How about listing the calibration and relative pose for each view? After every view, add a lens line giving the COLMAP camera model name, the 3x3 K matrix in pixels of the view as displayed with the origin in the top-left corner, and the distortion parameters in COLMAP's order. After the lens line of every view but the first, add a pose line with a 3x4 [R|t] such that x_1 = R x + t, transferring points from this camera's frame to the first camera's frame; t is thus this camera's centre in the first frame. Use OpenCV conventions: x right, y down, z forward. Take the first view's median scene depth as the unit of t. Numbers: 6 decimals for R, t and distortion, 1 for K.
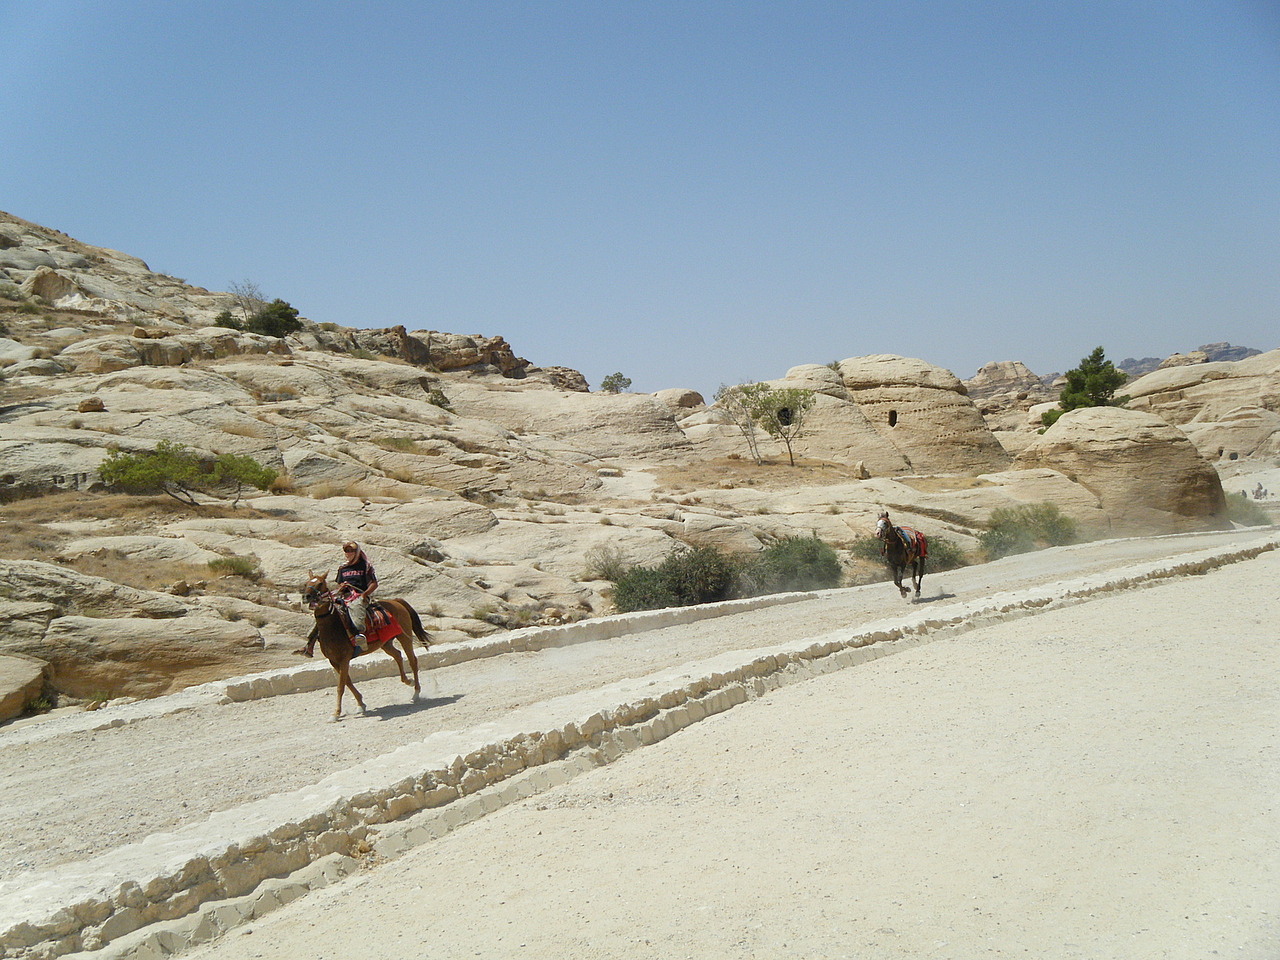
lens RADIAL K [[1348.1, 0, 640.0], [0, 1348.1, 480.0], [0, 0, 1]] dist [0.021204, -0.035966]
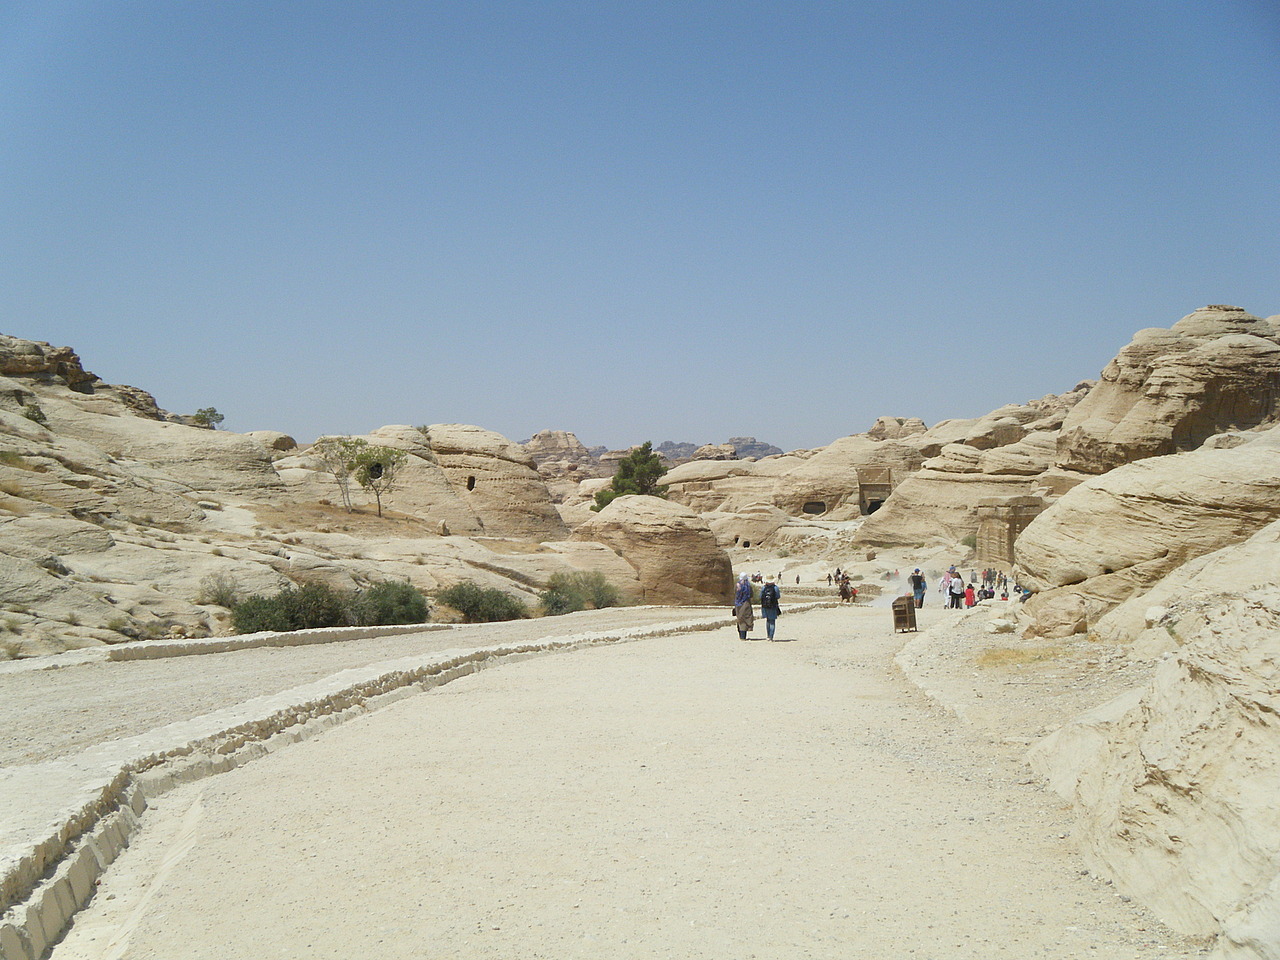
lens RADIAL K [[1348.1, 0, 640.0], [0, 1348.1, 480.0], [0, 0, 1]] dist [0.021204, -0.035966]
pose [[0.939620, 0.113772, 0.322753, -0.052180], [-0.101960, 0.993358, -0.053329, -0.003550], [-0.326677, 0.017201, 0.944979, -0.128983]]
